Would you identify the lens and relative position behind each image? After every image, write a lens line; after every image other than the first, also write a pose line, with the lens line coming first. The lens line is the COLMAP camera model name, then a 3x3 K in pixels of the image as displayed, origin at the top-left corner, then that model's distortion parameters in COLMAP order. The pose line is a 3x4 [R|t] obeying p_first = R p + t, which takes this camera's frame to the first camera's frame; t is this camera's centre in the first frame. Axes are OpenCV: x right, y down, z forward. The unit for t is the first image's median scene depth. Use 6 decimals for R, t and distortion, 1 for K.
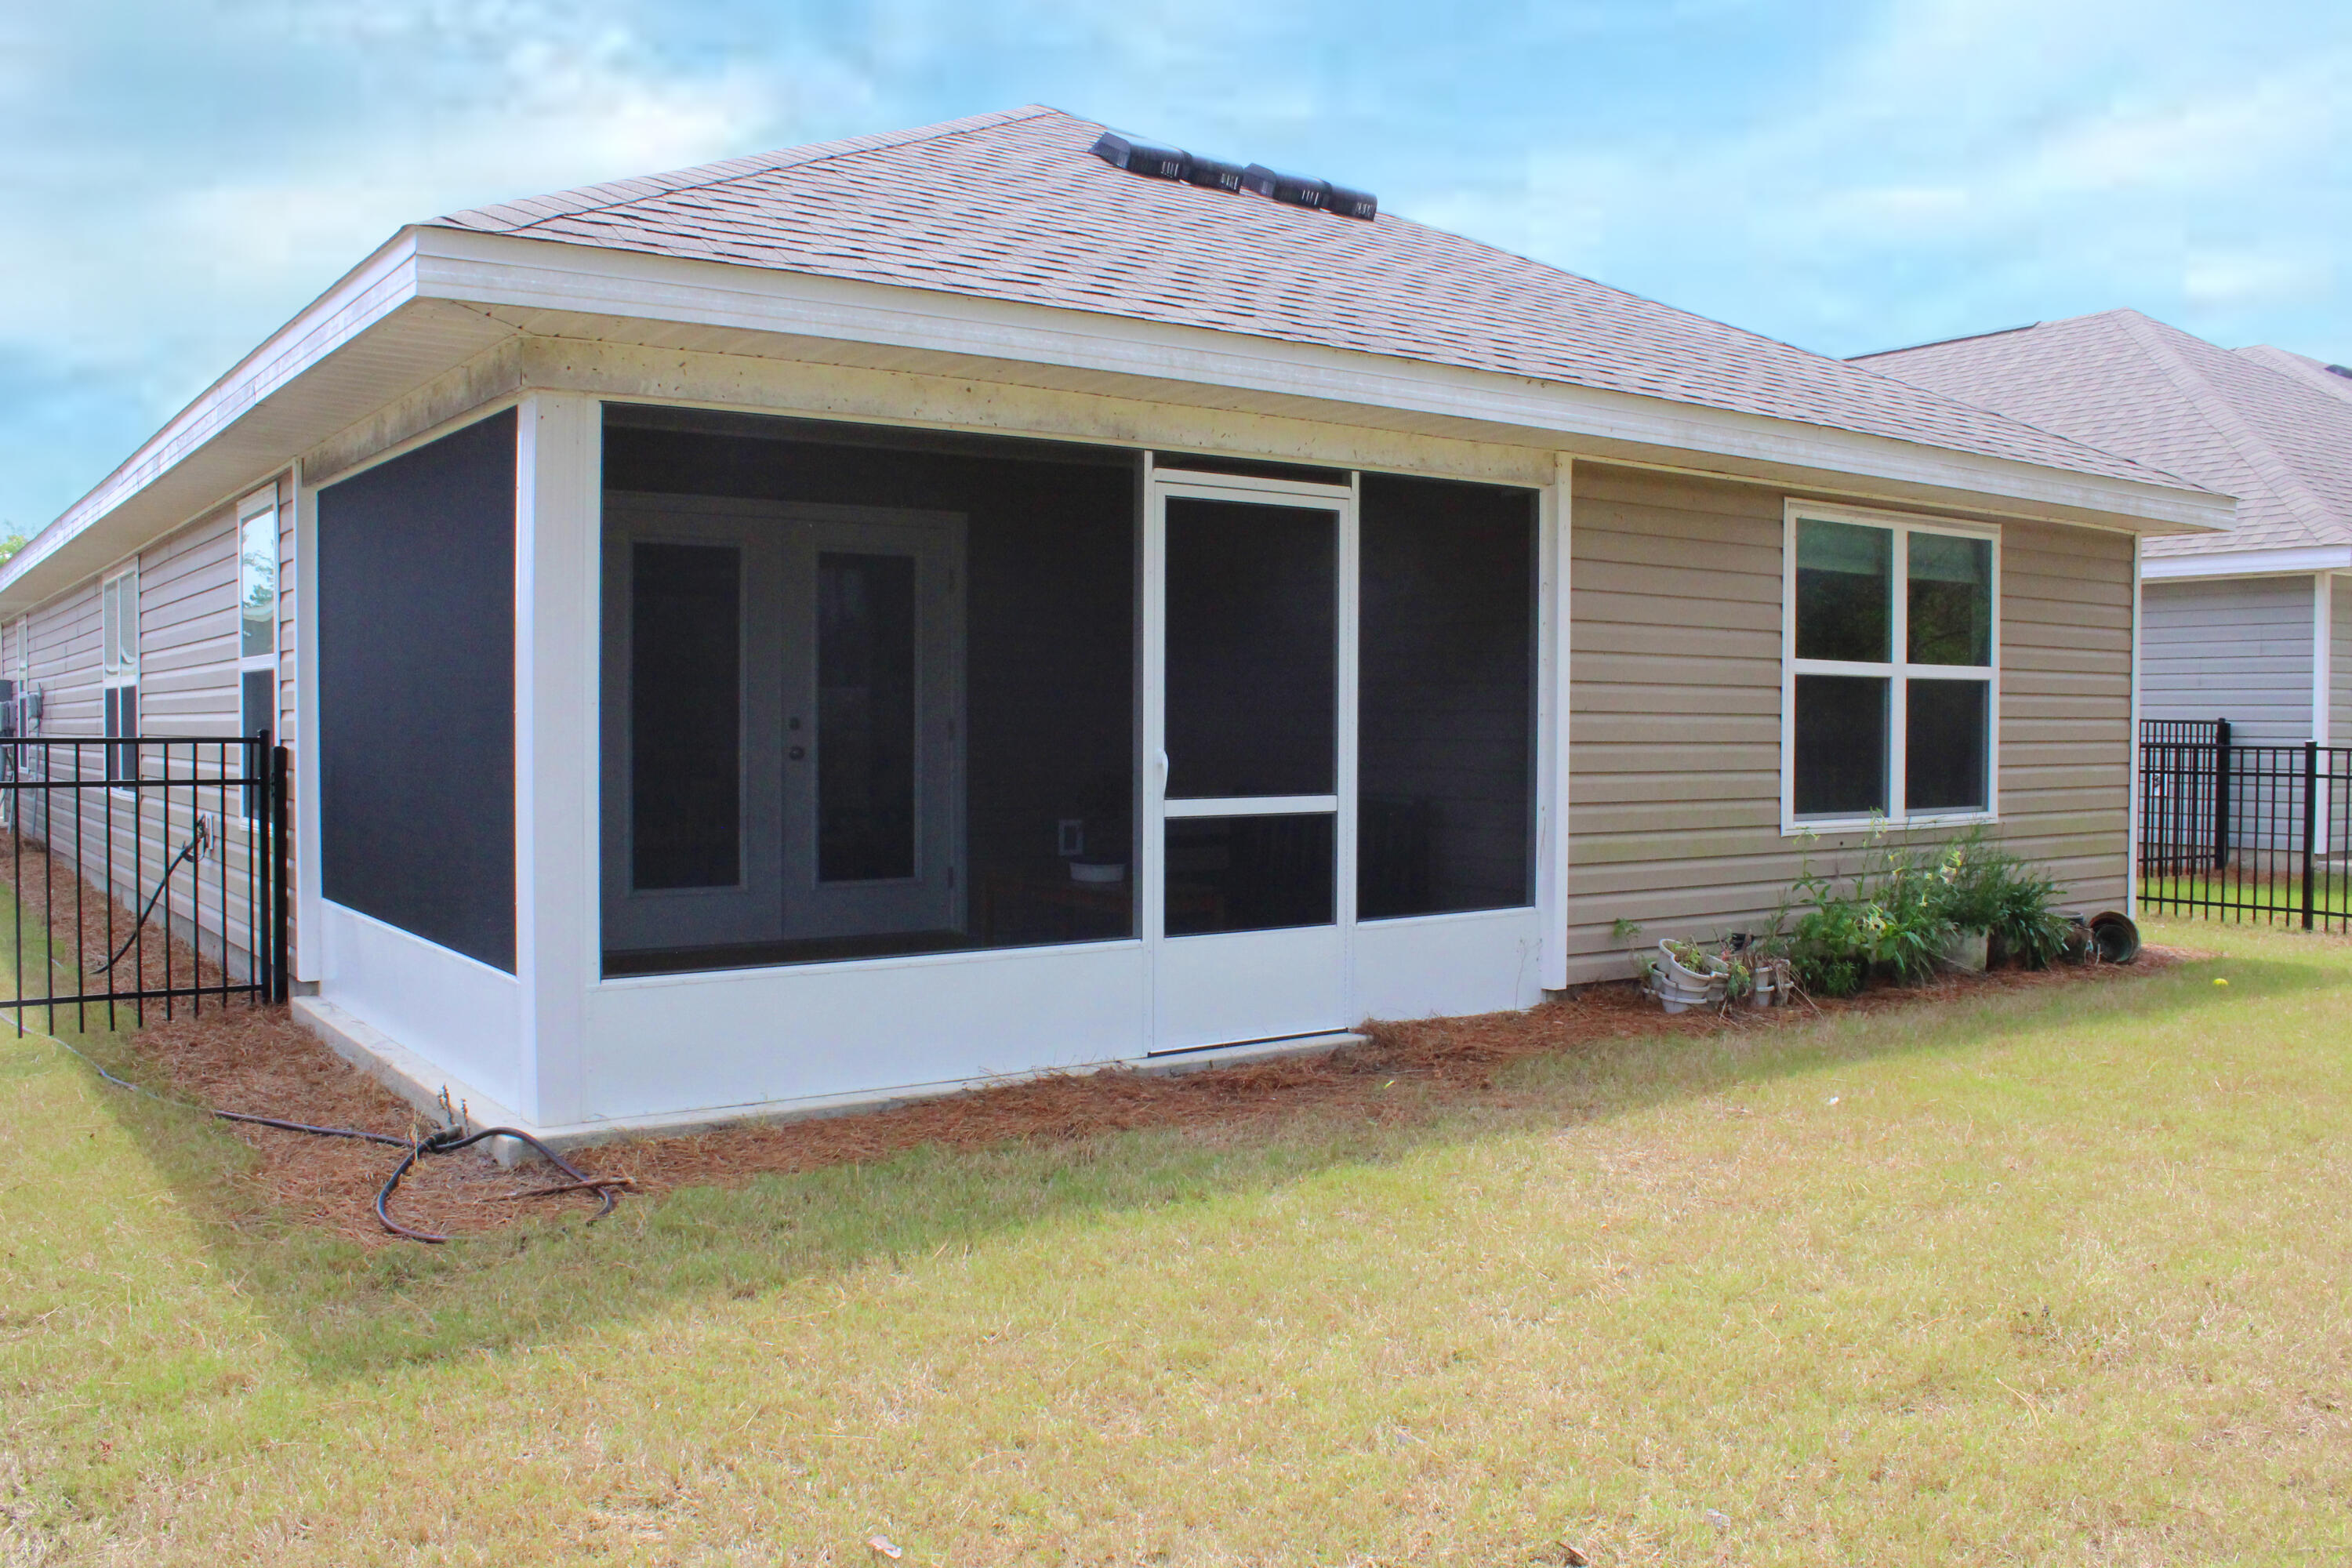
lens RADIAL K [[1983.9, 0, 1187.4], [0, 1983.9, 788.6], [0, 0, 1]] dist [-0.186038, 0.178304]
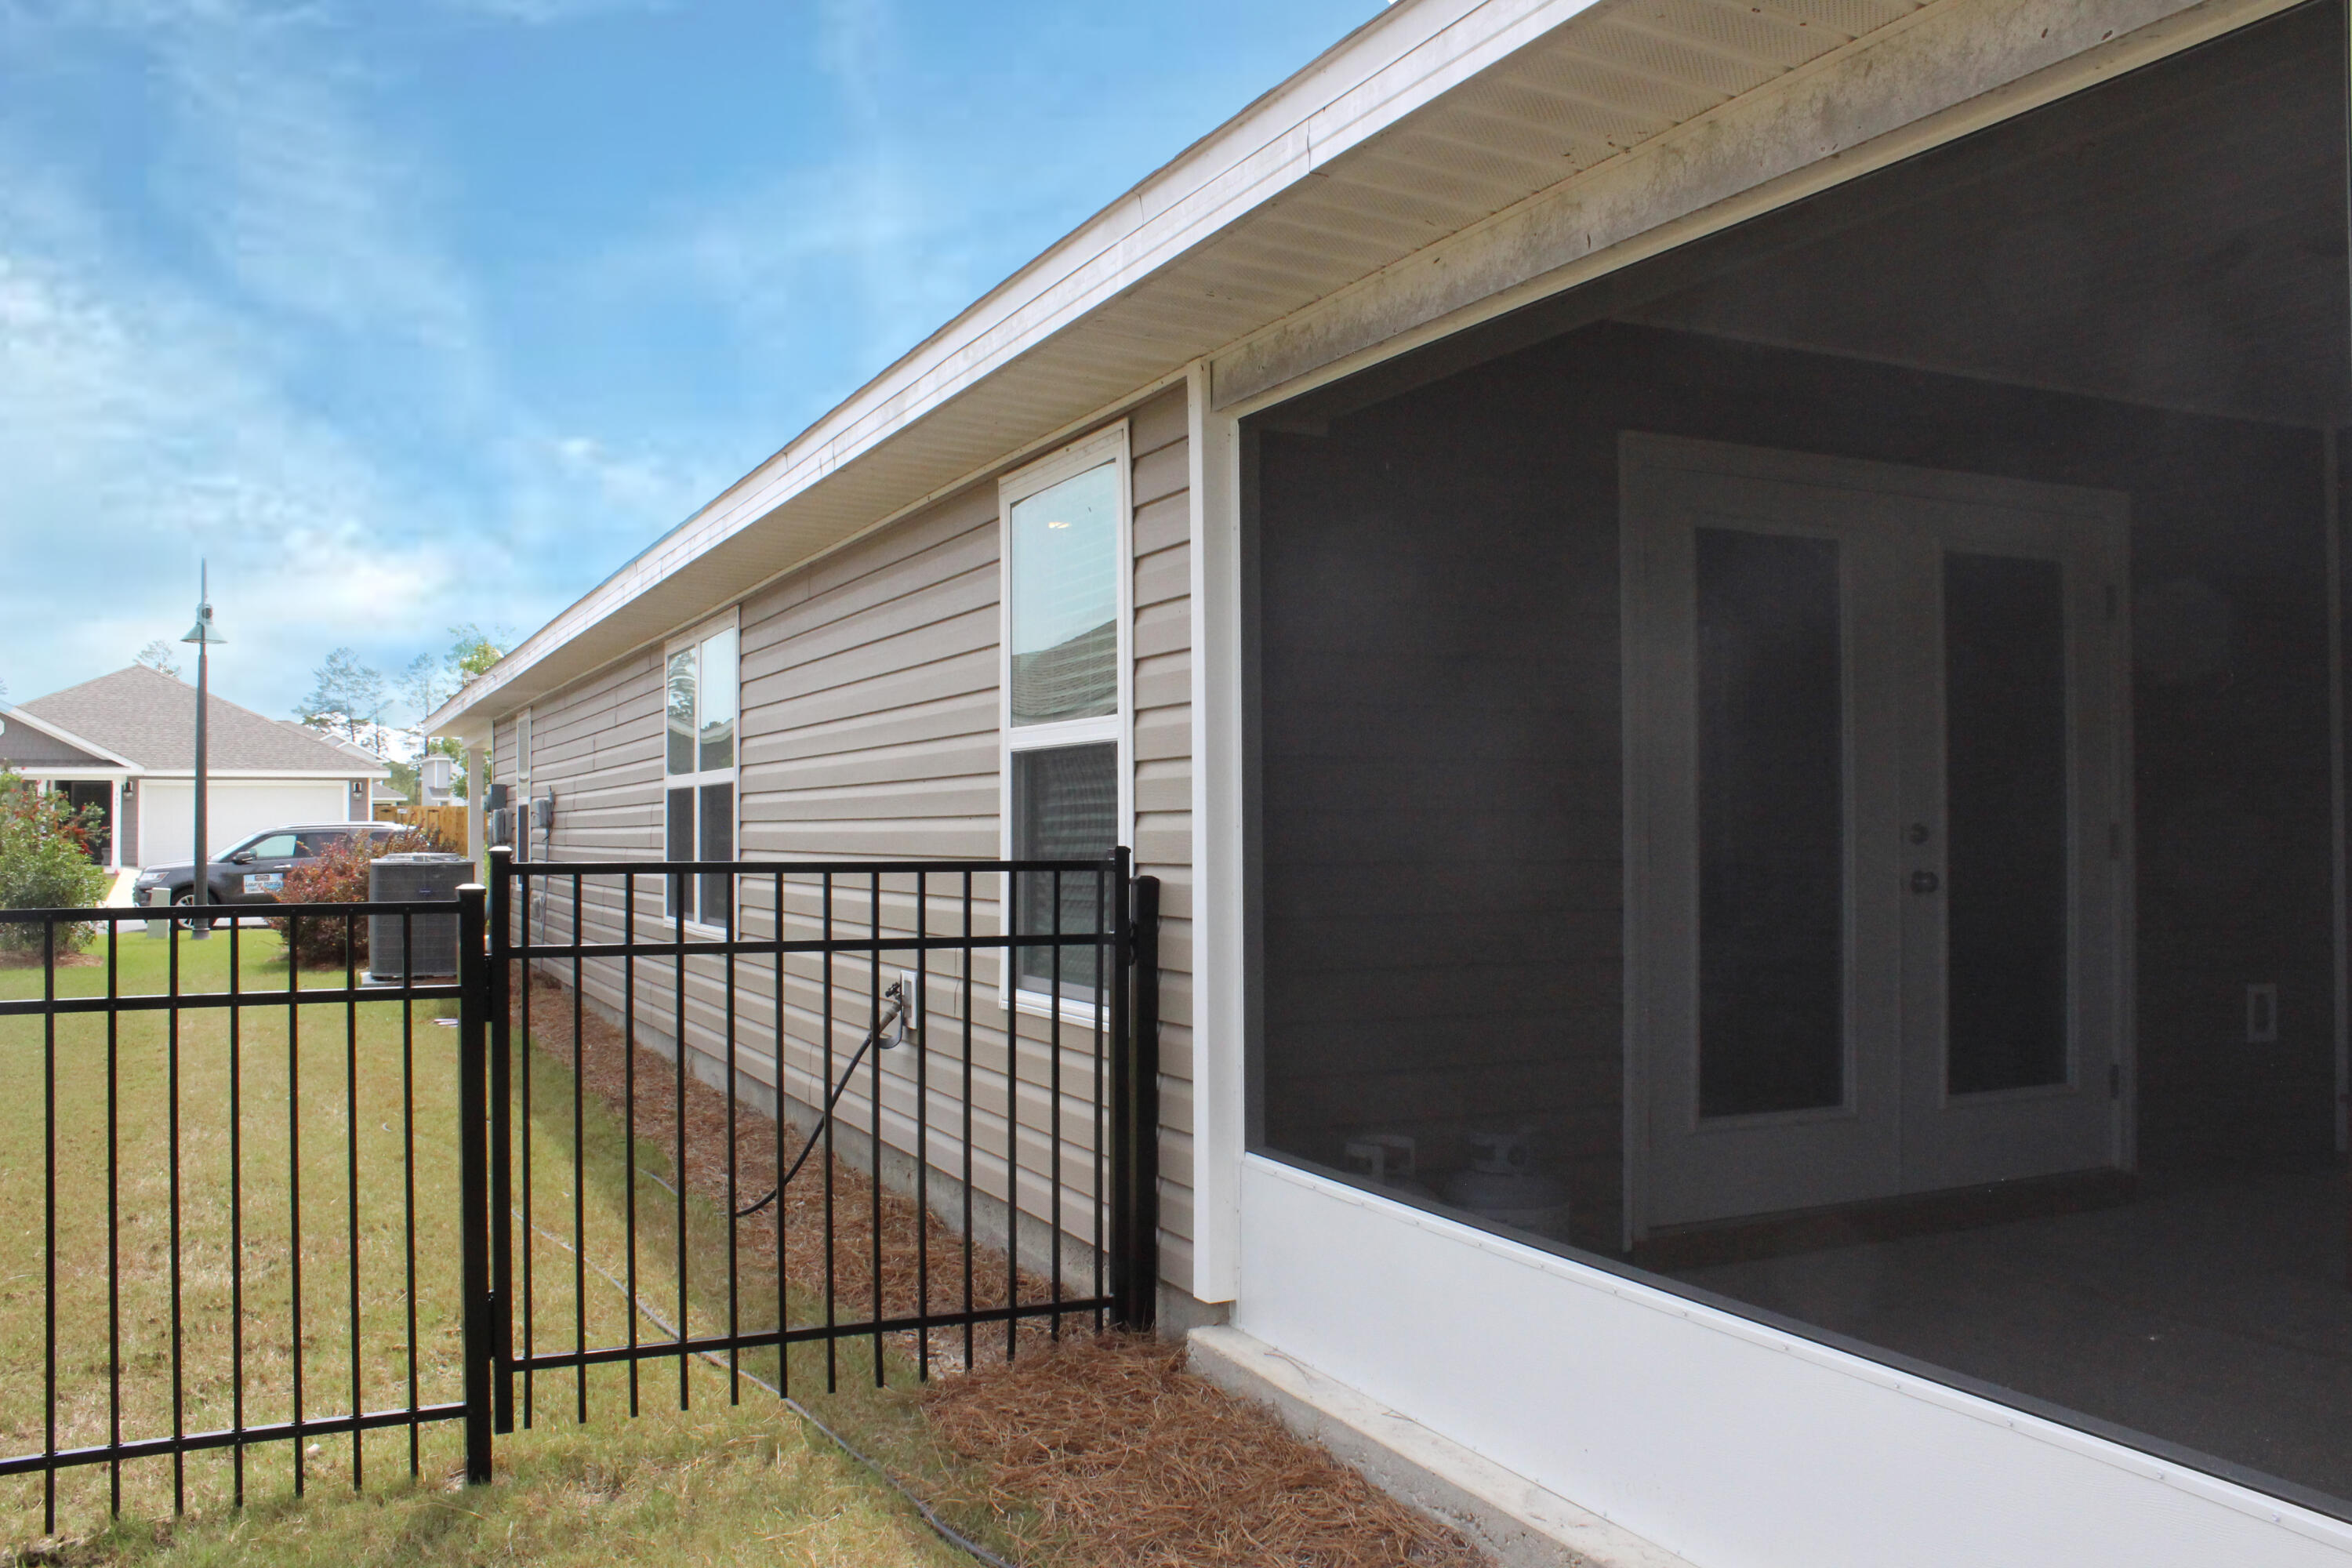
lens RADIAL K [[1983.9, 0, 1187.4], [0, 1983.9, 788.6], [0, 0, 1]] dist [-0.186038, 0.178304]
pose [[0.982757, -0.008487, -0.184705, -0.309945], [-0.001763, 0.998470, -0.055263, -0.013486], [0.184891, 0.054636, 0.981239, 0.375903]]
